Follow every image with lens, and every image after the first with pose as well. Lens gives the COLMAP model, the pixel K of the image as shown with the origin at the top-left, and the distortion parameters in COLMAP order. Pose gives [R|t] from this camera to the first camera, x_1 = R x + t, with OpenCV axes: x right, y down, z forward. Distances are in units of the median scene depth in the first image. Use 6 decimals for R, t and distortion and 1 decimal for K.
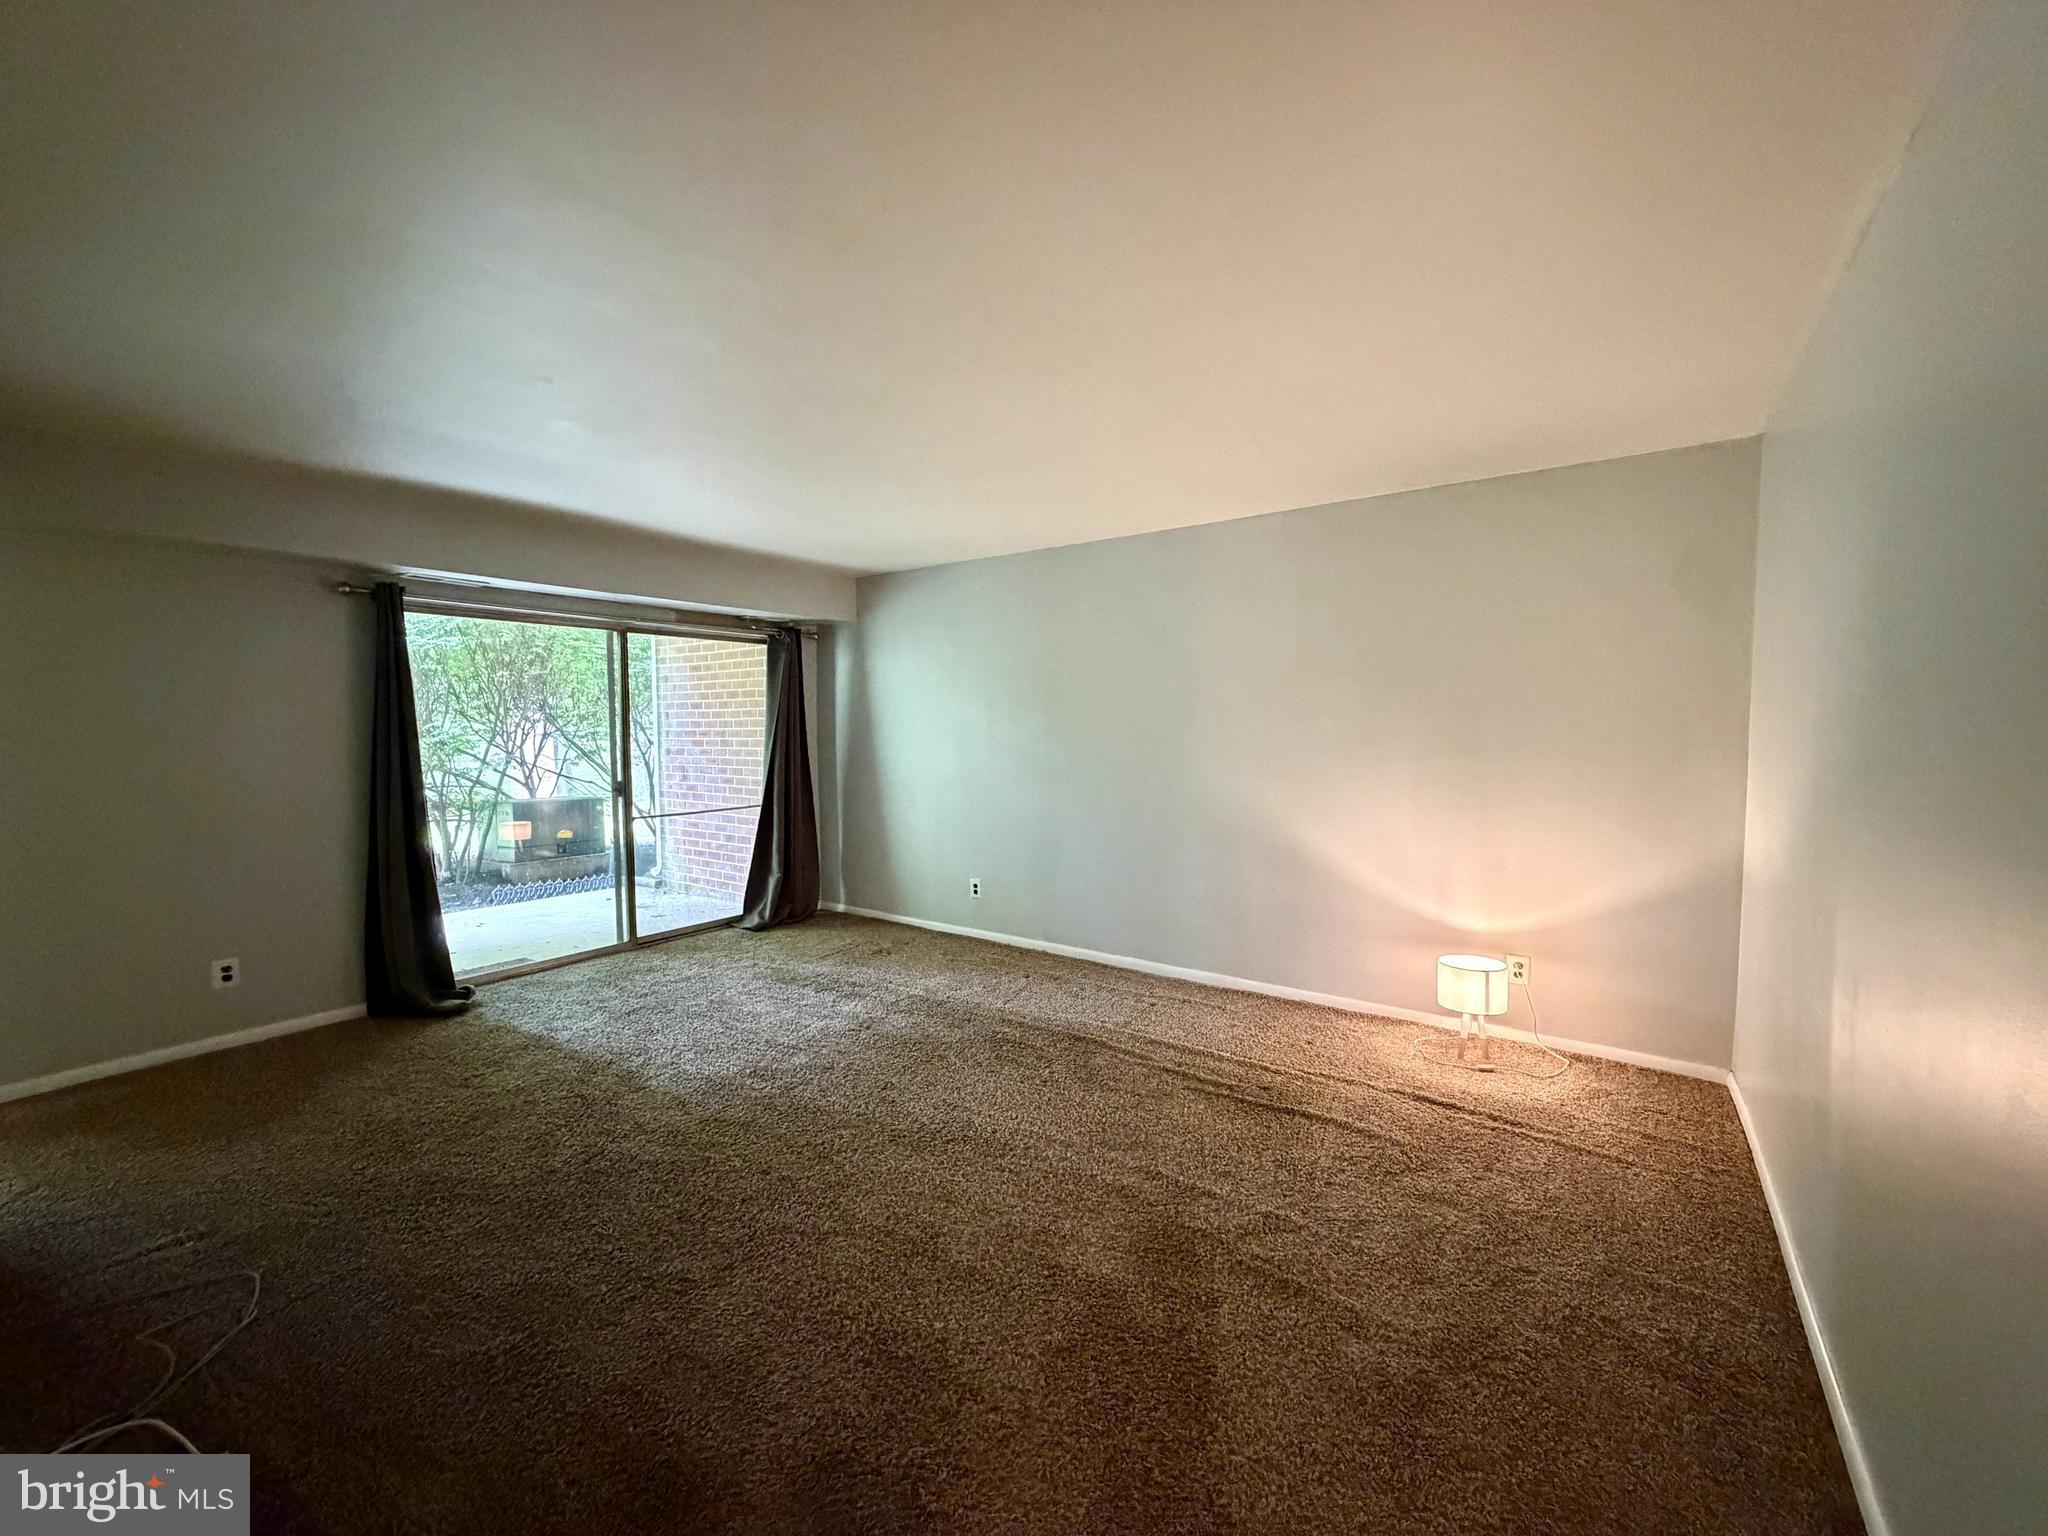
lens RADIAL K [[818.7, 0, 1018.8], [0, 818.7, 766.0], [0, 0, 1]] dist [-0.000720, -0.000028]
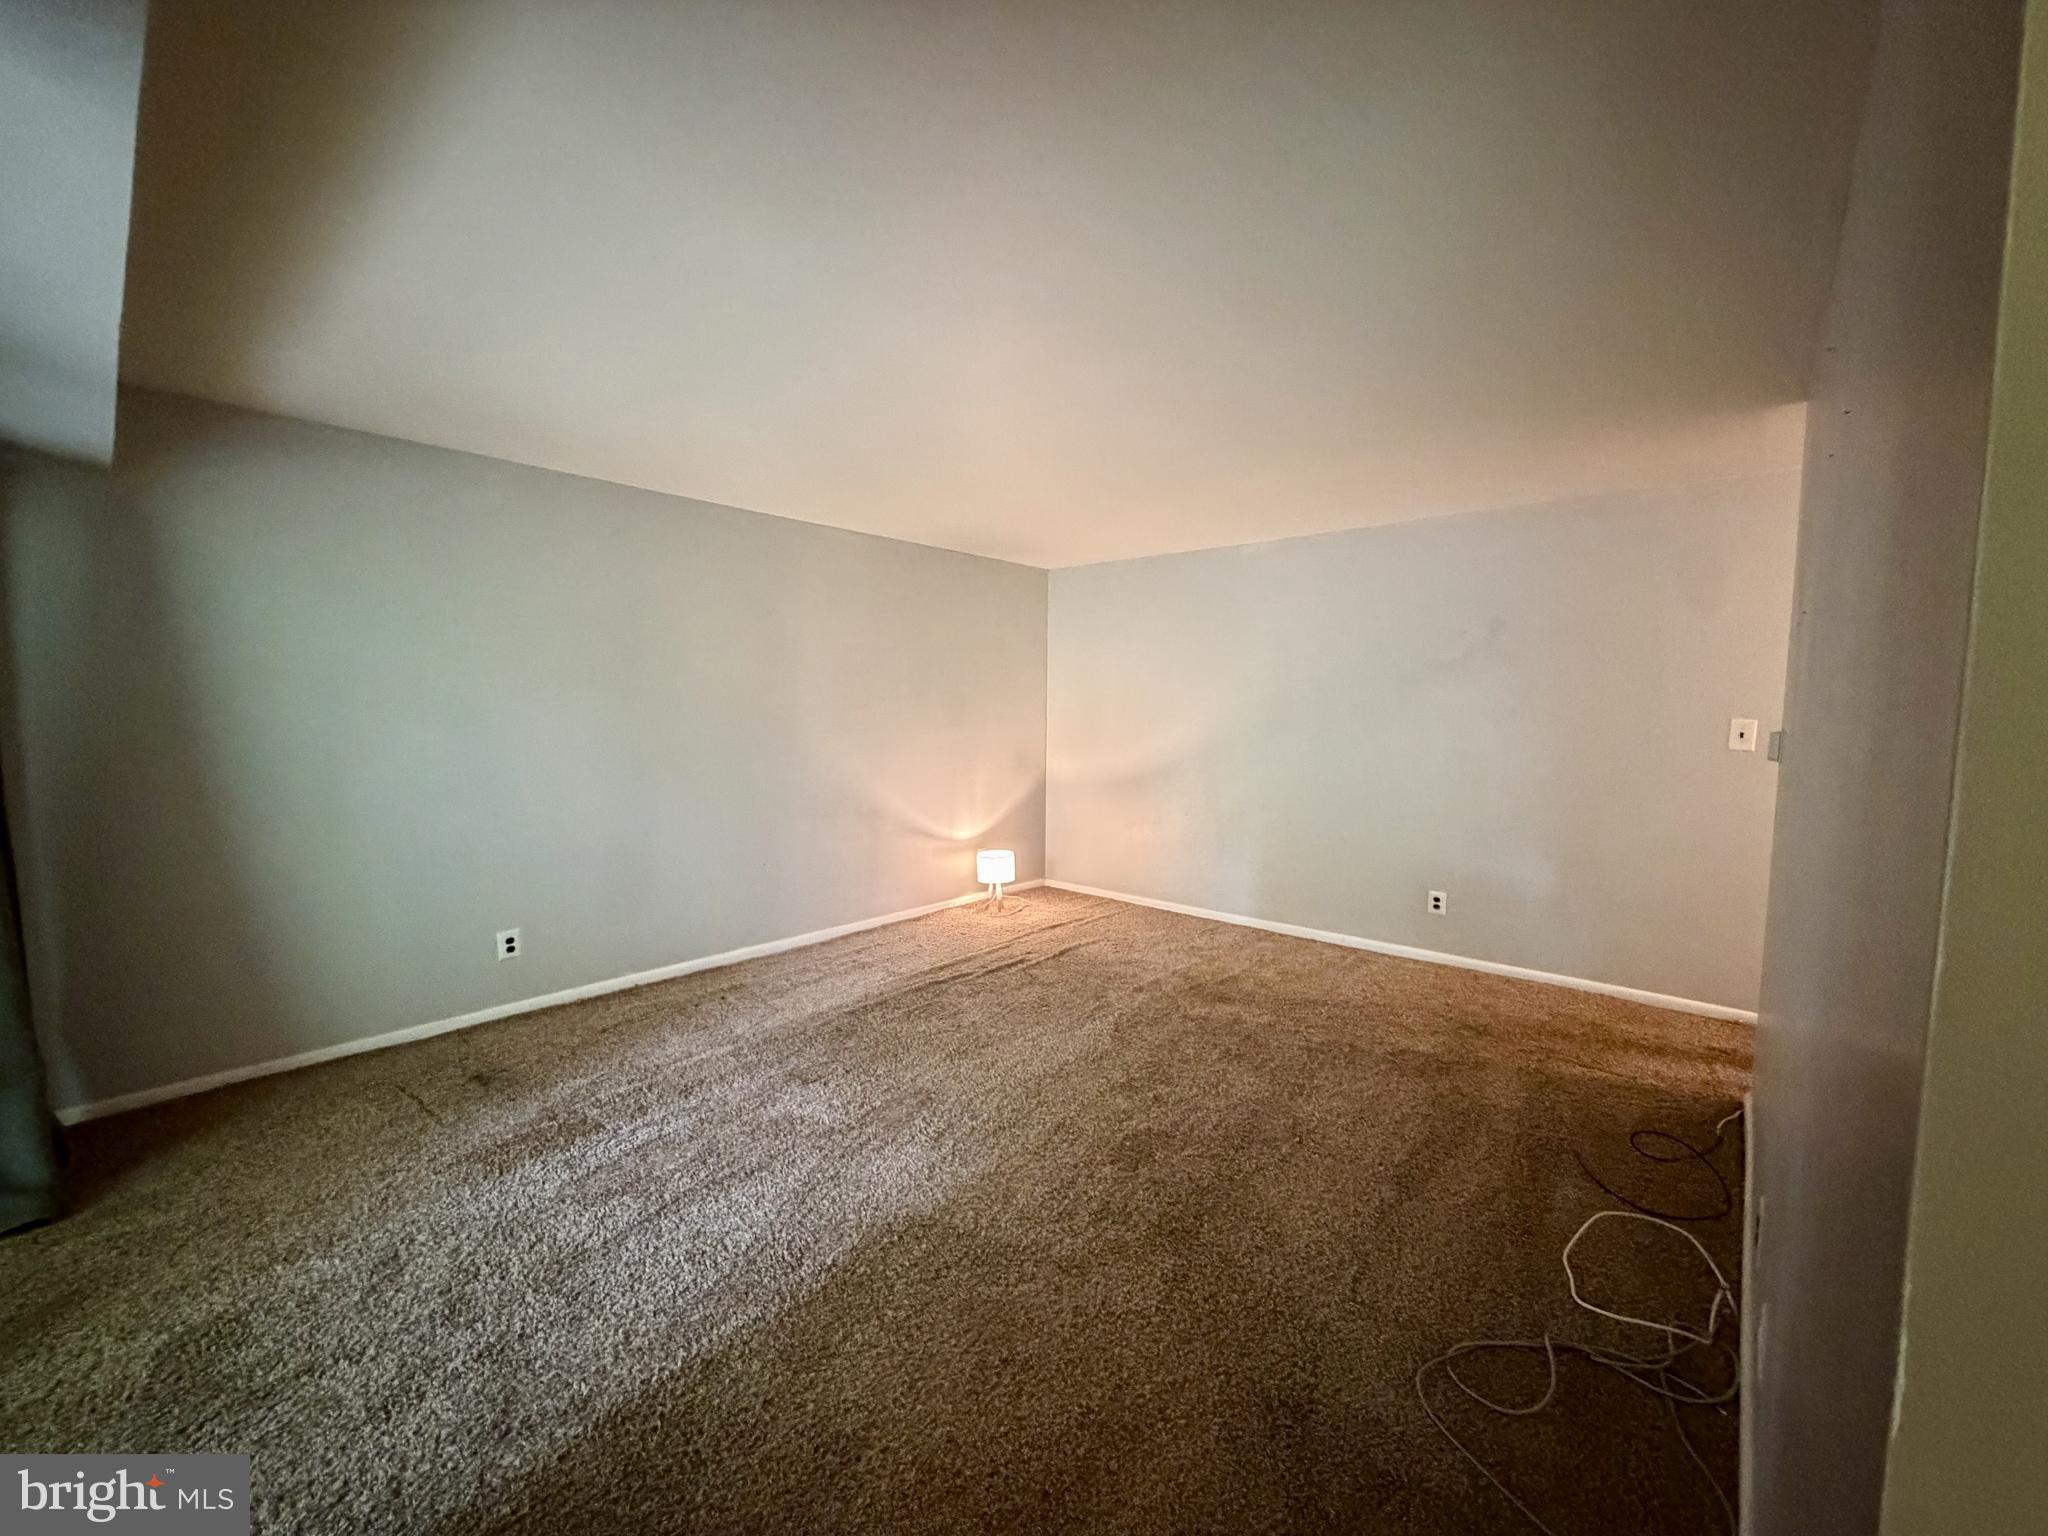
lens RADIAL K [[818.7, 0, 1029.5], [0, 818.7, 769.2], [0, 0, 1]] dist [-0.000720, -0.000028]
pose [[0.087417, -0.072166, 0.993554, -0.513129], [0.043152, 0.996711, 0.068599, -0.014987], [-0.995237, 0.036877, 0.090243, 0.389041]]
